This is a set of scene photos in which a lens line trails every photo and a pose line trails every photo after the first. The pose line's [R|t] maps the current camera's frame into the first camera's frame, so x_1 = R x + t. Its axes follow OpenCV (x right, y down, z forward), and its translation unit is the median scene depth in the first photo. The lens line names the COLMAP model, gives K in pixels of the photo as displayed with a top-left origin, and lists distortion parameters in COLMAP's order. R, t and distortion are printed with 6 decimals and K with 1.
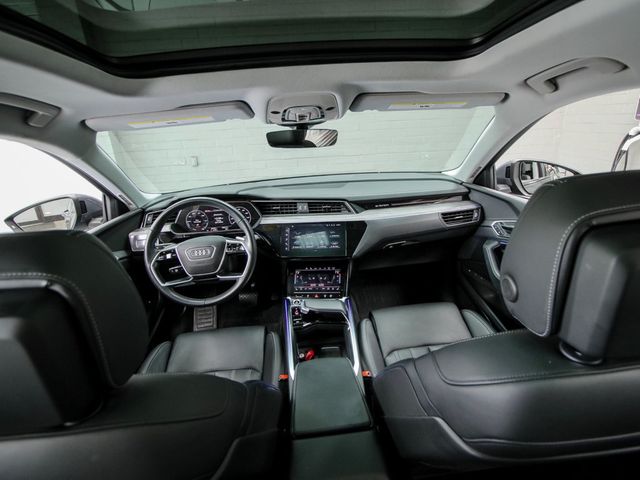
lens RADIAL K [[330.1, 0, 324.9], [0, 330.1, 232.0], [0, 0, 1]] dist [-0.022017, -0.000016]
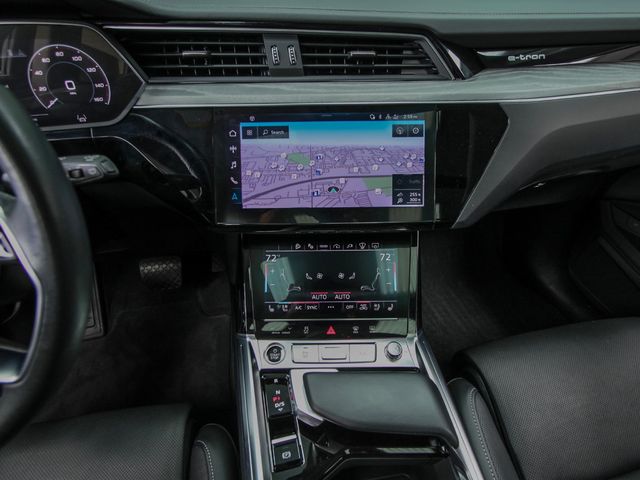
lens RADIAL K [[356.2, 0, 323.8], [0, 356.2, 233.8], [0, 0, 1]] dist [-0.017226, 0.000560]
pose [[0.993216, -0.019424, 0.114651, -0.073071], [-0.015963, 0.953841, 0.299888, -0.015241], [-0.115183, -0.299683, 0.947060, 0.664811]]
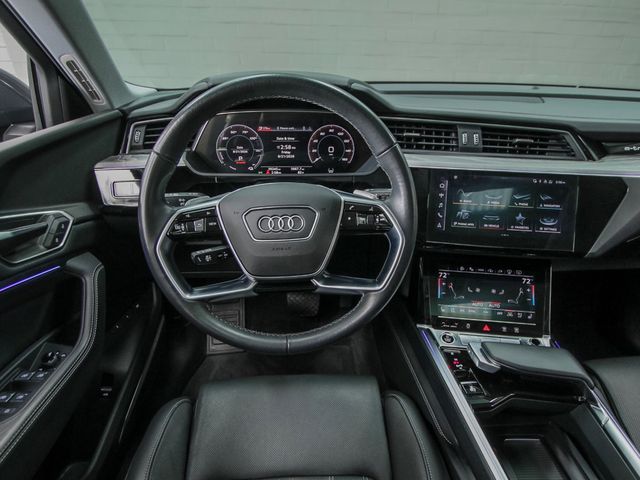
lens RADIAL K [[393.4, 0, 321.3], [0, 393.4, 279.3], [0, 0, 1]] dist [-0.022994, 0.002752]
pose [[0.996970, 0.077187, 0.009620, -0.276154], [-0.077498, 0.975066, 0.207944, 0.022392], [0.006670, -0.208060, 0.978093, 0.438701]]
